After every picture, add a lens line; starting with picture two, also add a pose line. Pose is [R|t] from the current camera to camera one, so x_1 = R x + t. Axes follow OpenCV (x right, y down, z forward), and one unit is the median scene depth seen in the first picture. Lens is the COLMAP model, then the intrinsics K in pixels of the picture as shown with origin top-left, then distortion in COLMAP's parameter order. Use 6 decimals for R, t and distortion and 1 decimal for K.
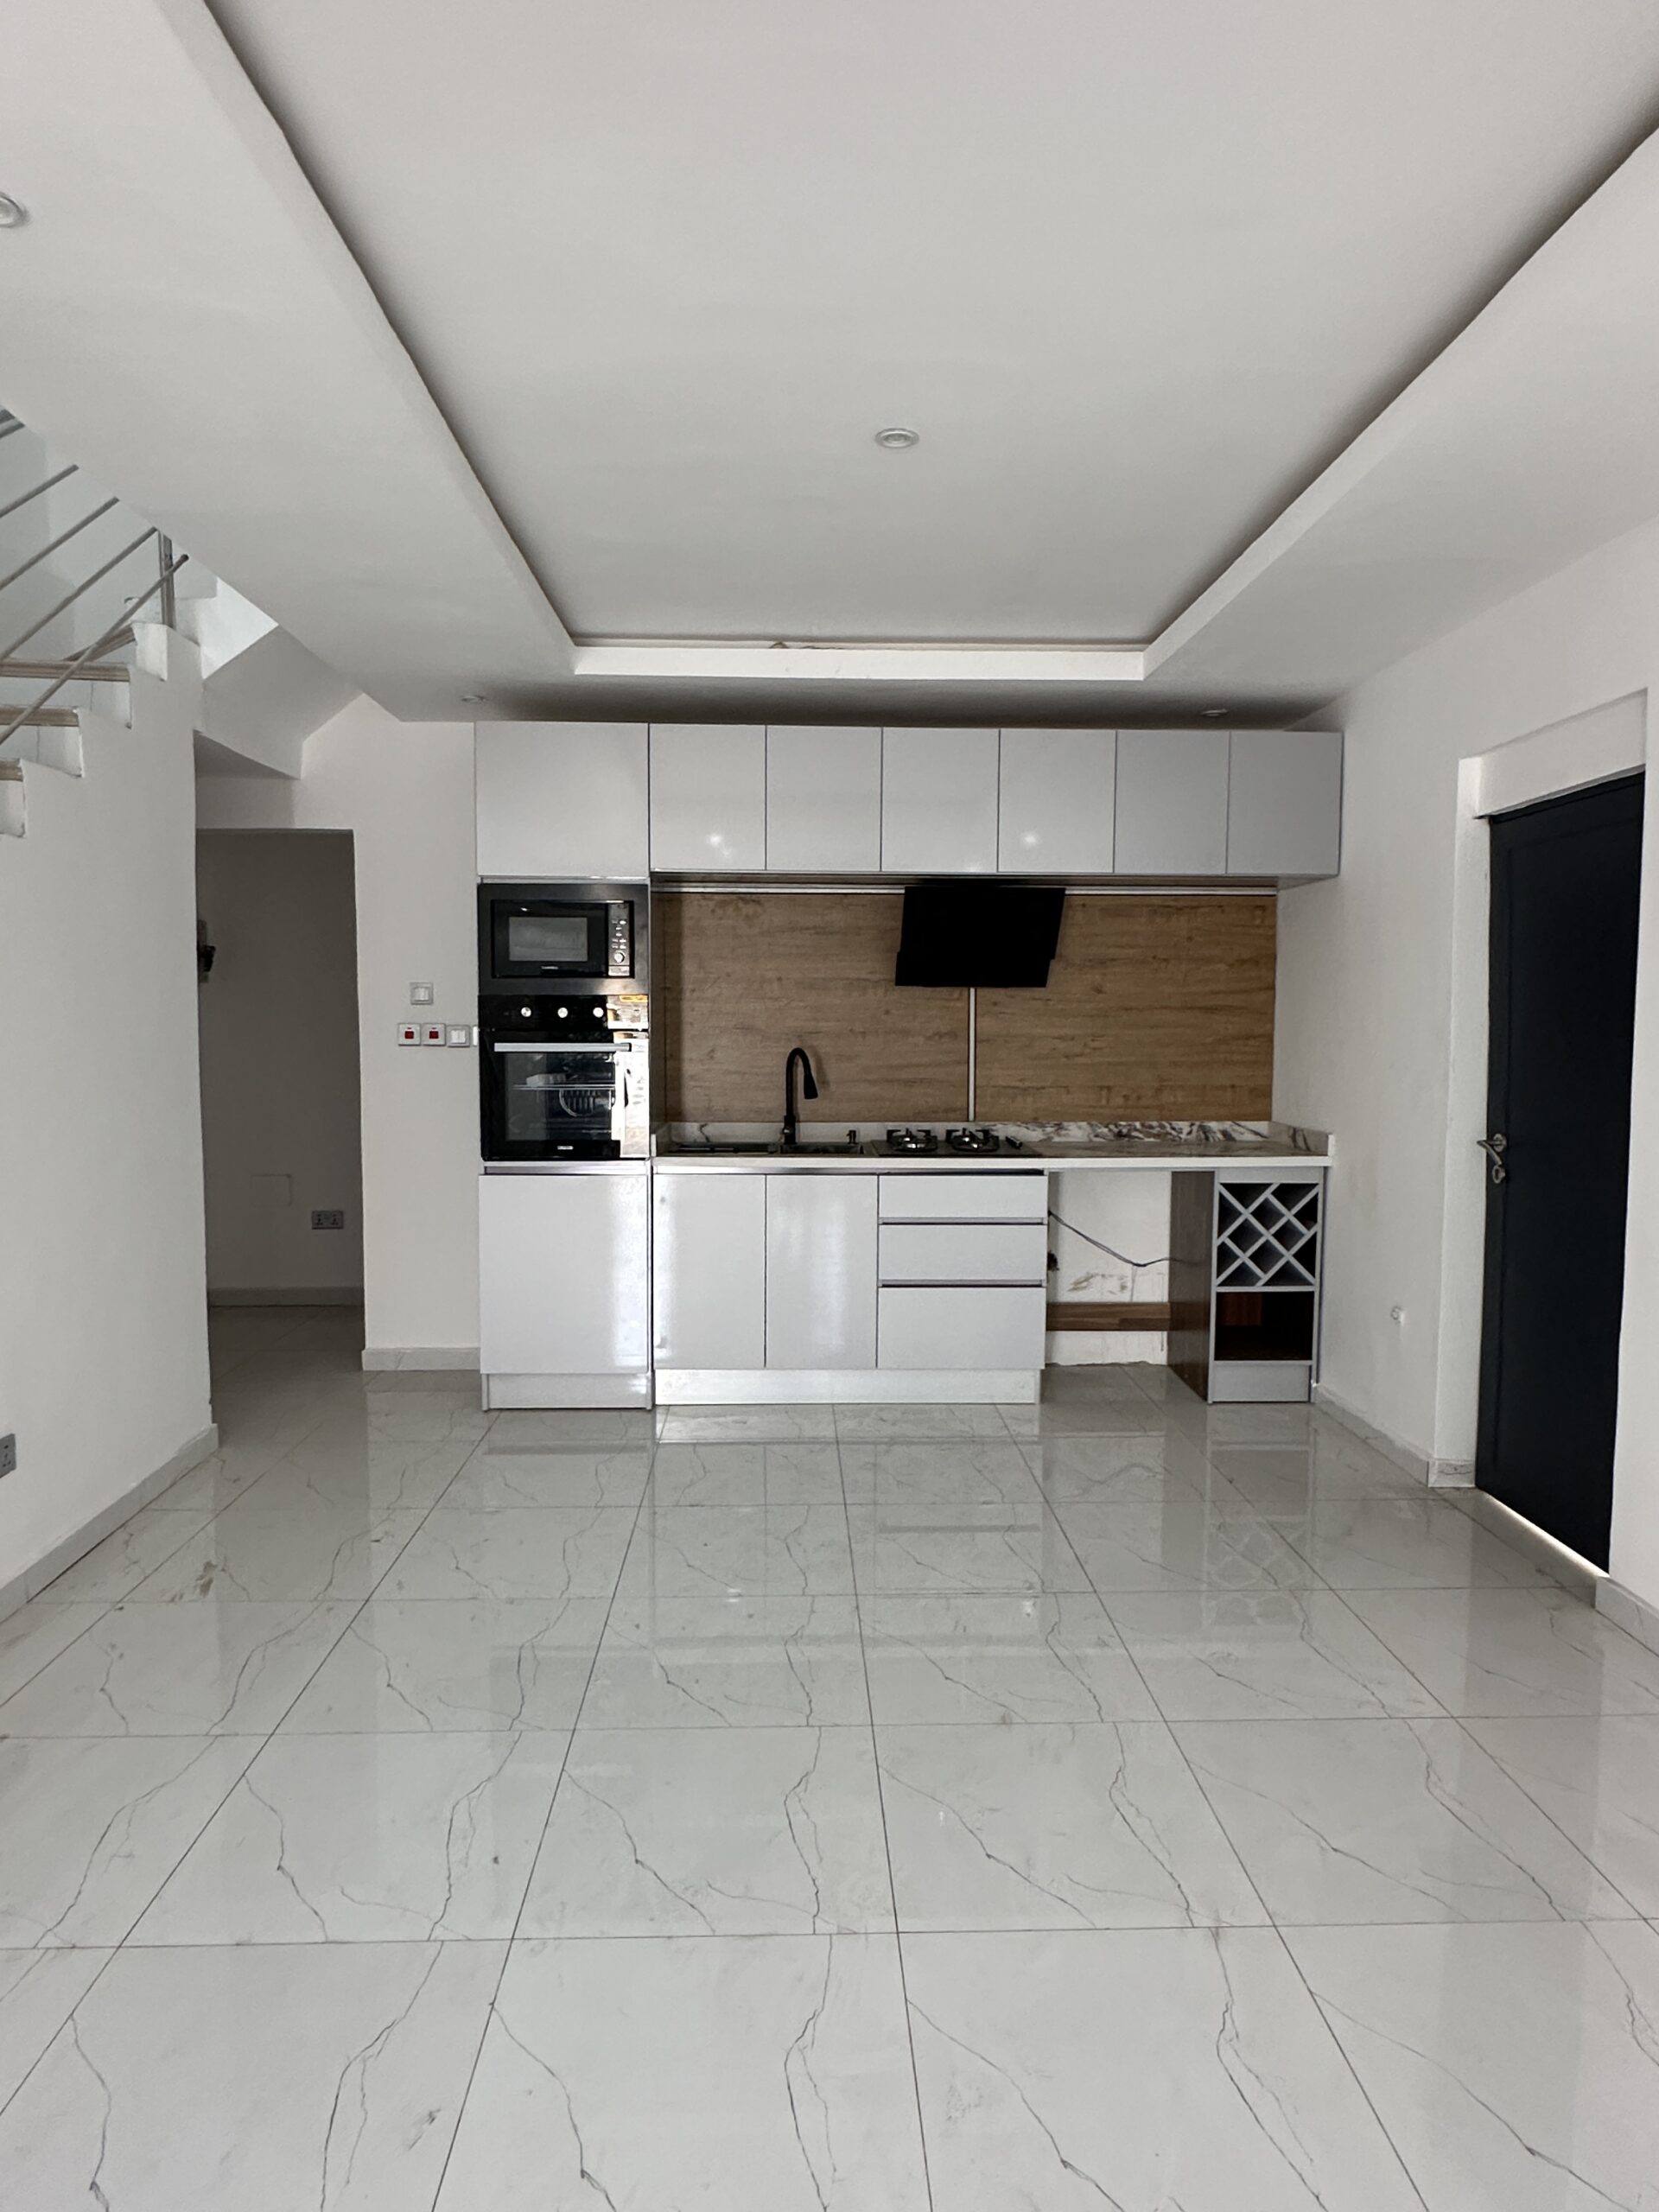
lens RADIAL K [[1311.7, 0, 829.5], [0, 1311.7, 1106.0], [0, 0, 1]] dist [-0.000981, -0.001257]
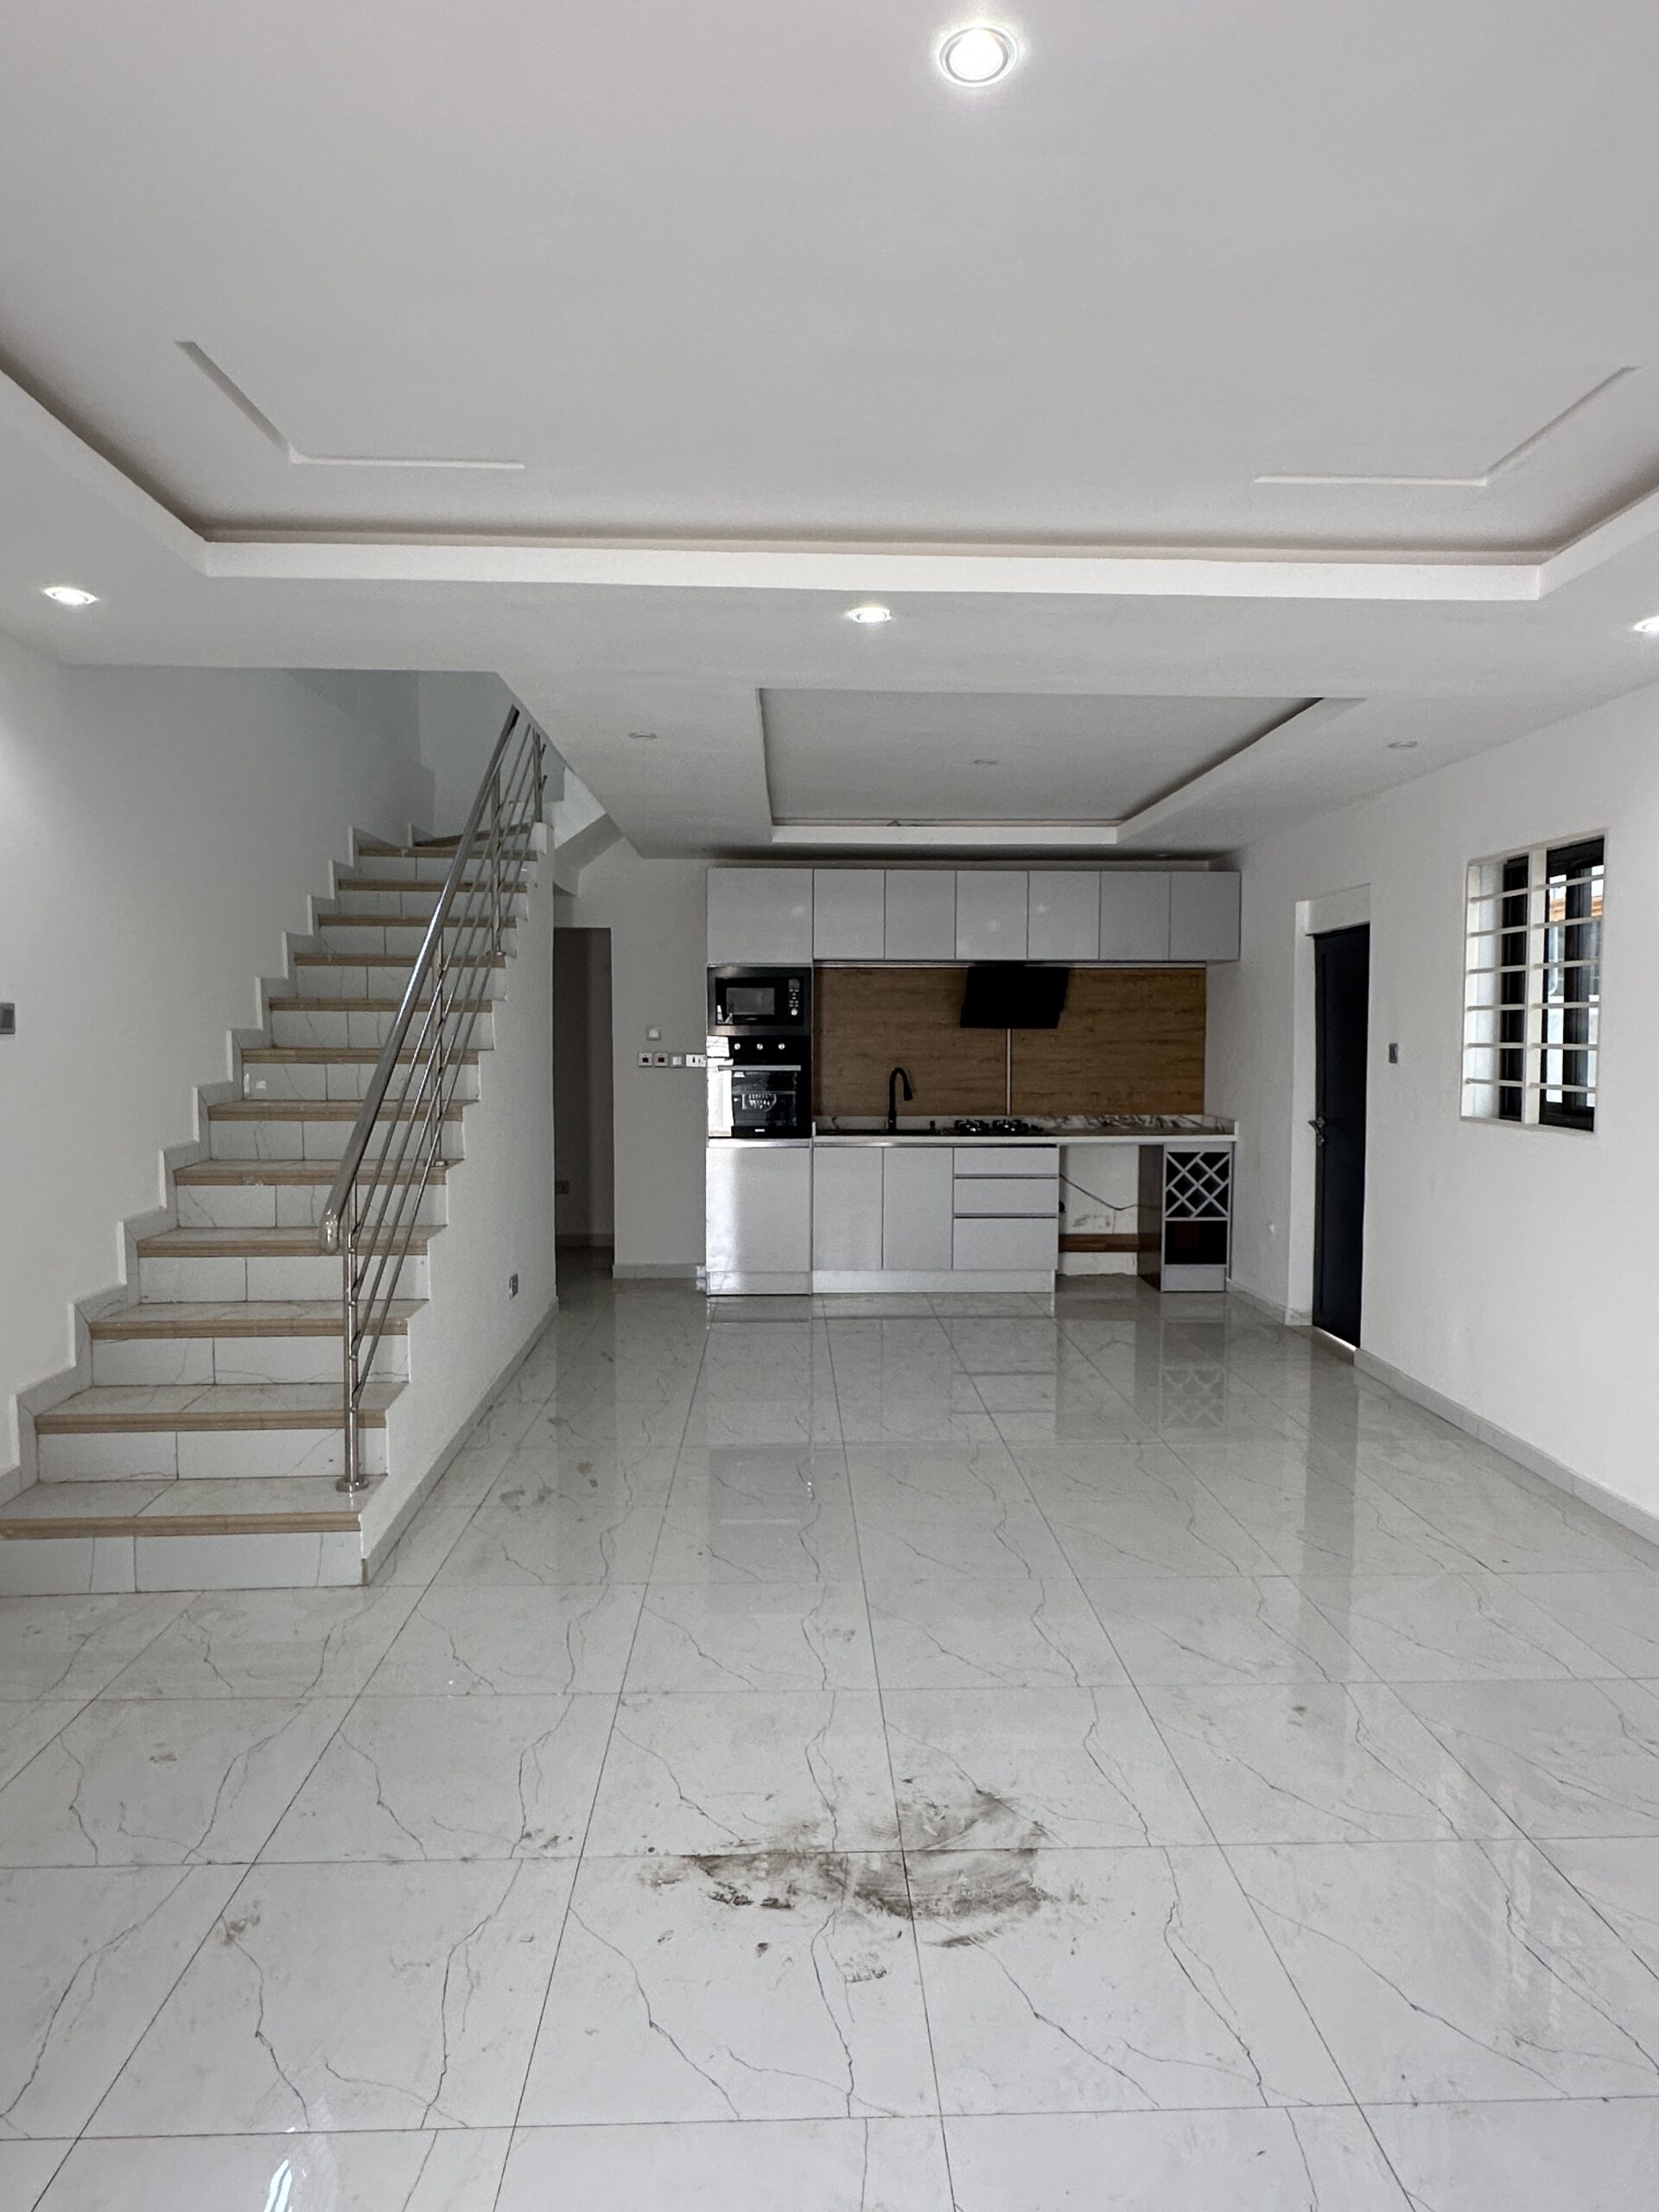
lens RADIAL K [[1301.5, 0, 833.4], [0, 1301.5, 1097.9], [0, 0, 1]] dist [-0.008296, -0.001146]
pose [[0.999990, -0.002389, 0.003709, -0.112293], [0.002454, 0.999844, -0.017503, 0.019303], [-0.003666, 0.017512, 0.999840, -0.572413]]
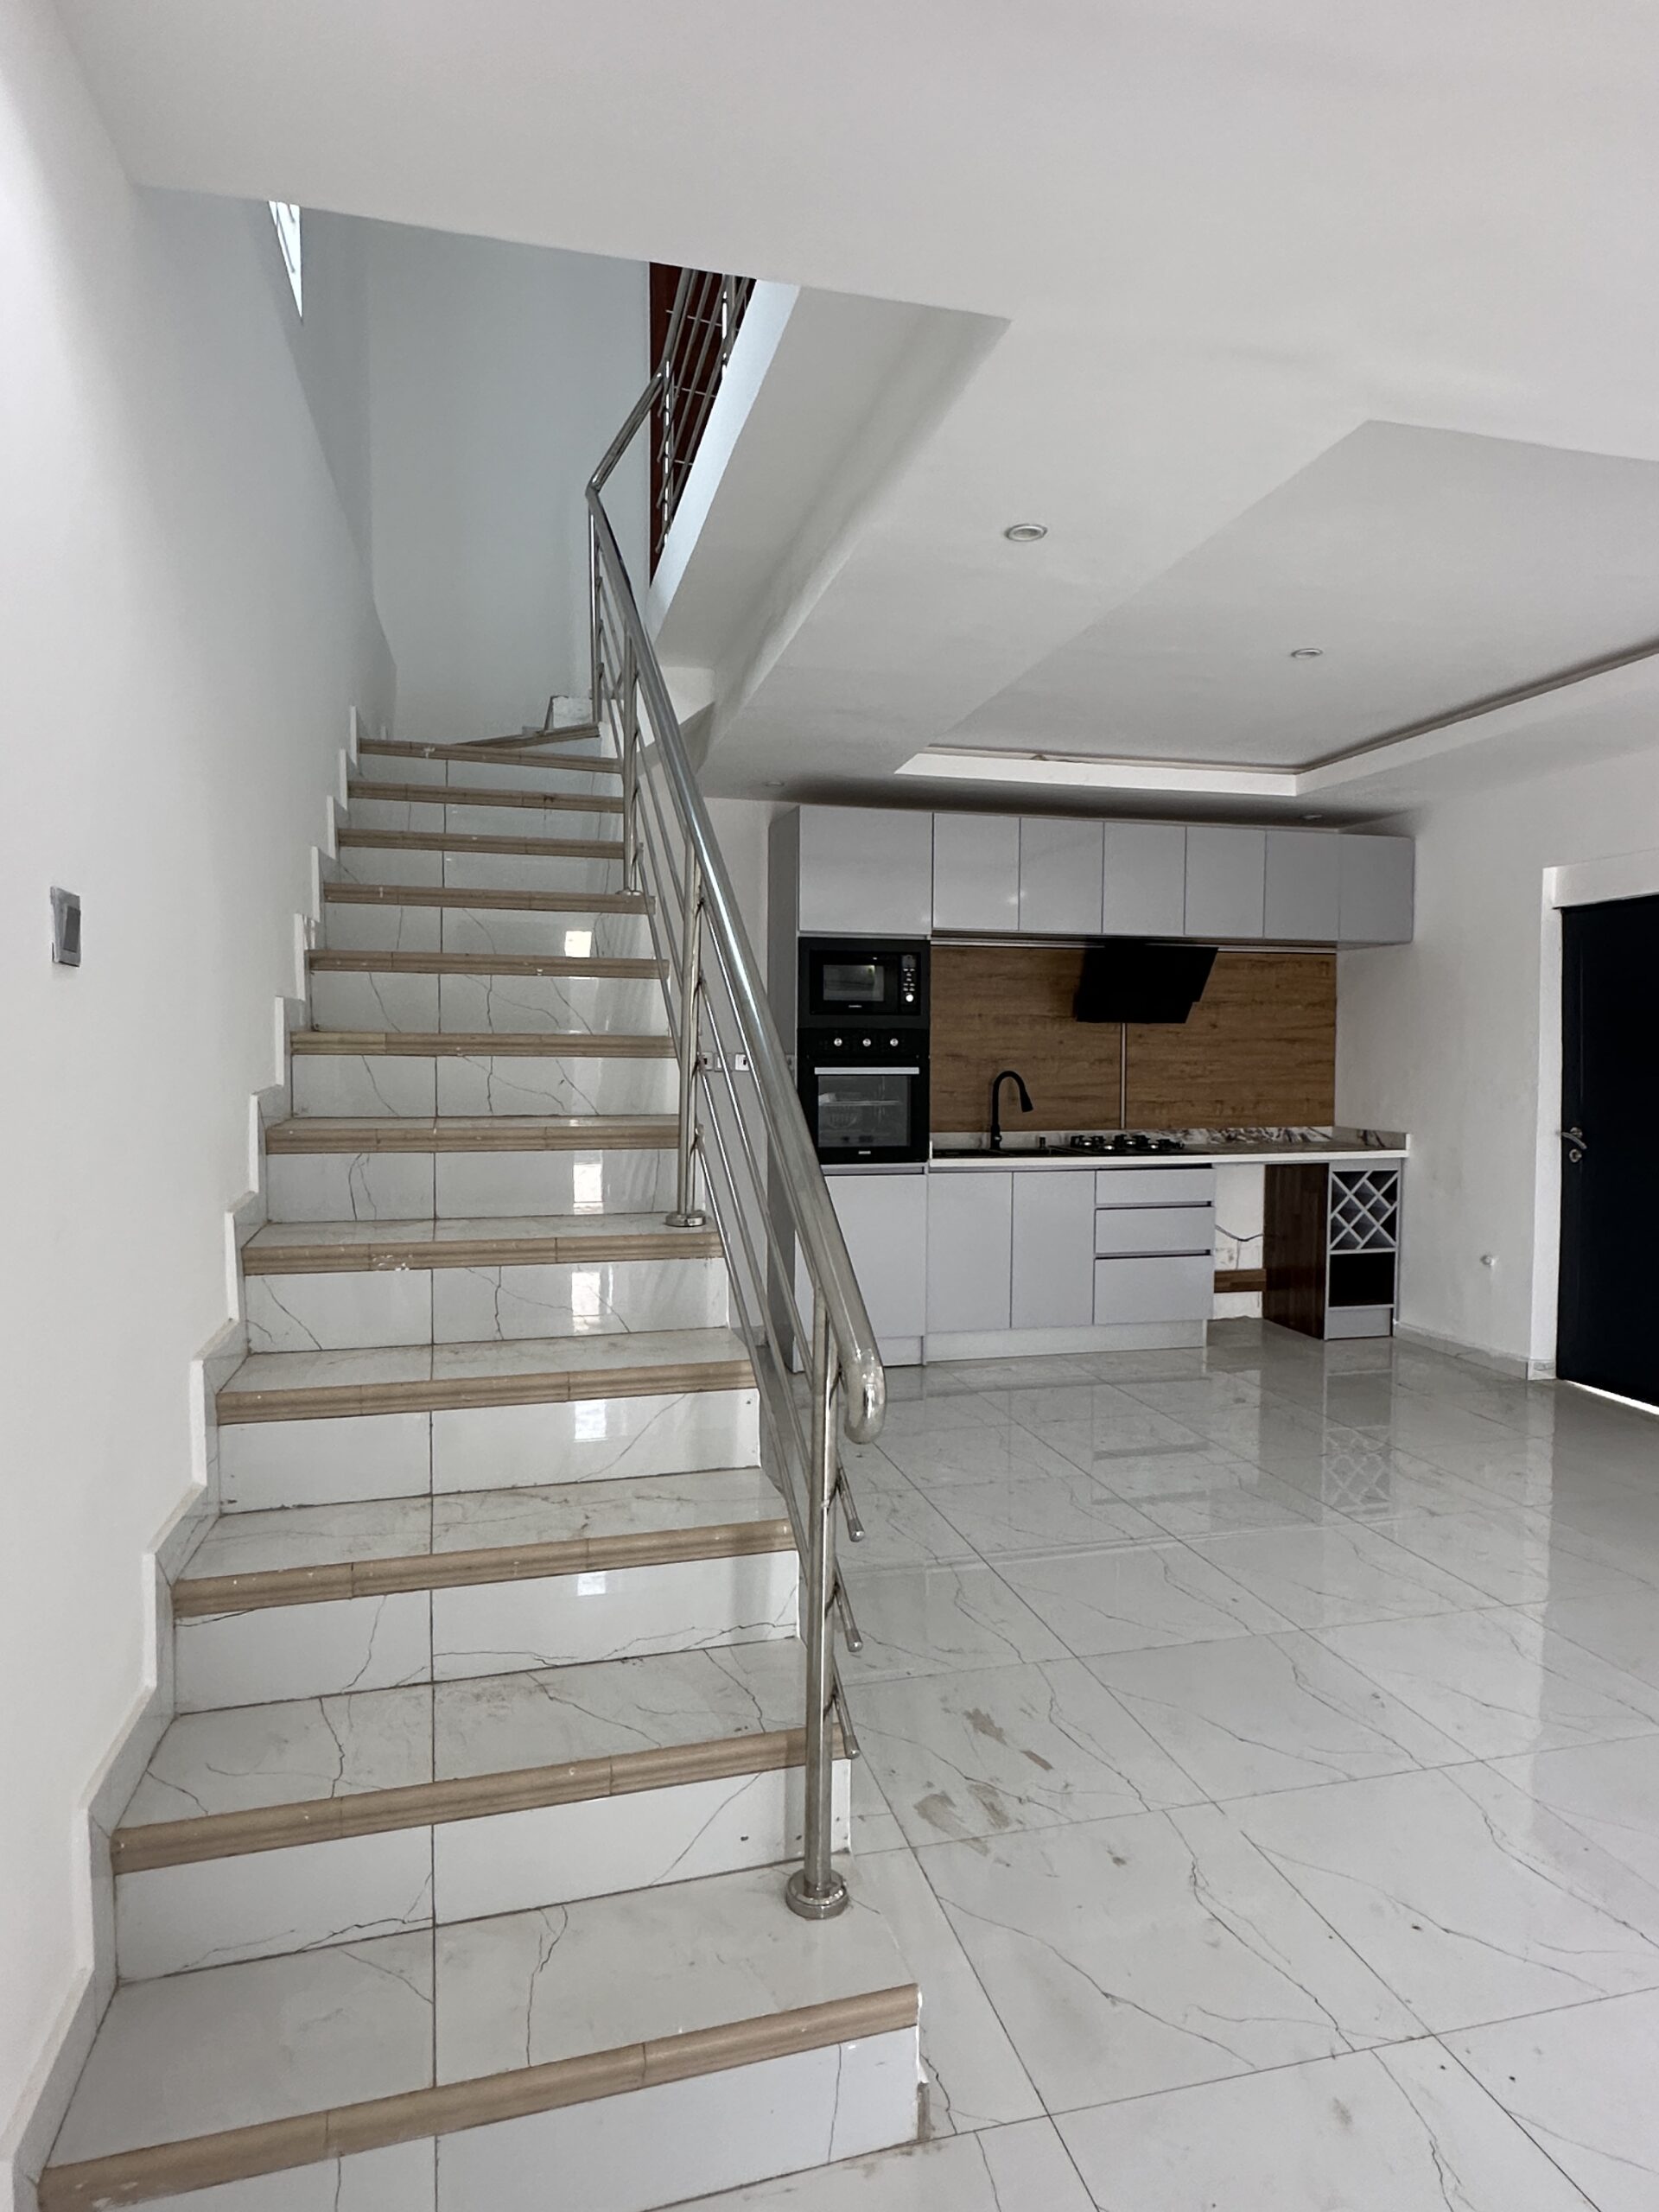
lens RADIAL K [[1301.5, 0, 833.4], [0, 1301.5, 1097.9], [0, 0, 1]] dist [-0.008296, -0.001146]
pose [[0.977247, -0.007624, 0.211966, -0.467850], [0.013556, 0.999556, -0.026548, 0.012065], [-0.211670, 0.028818, 0.976916, -0.175867]]
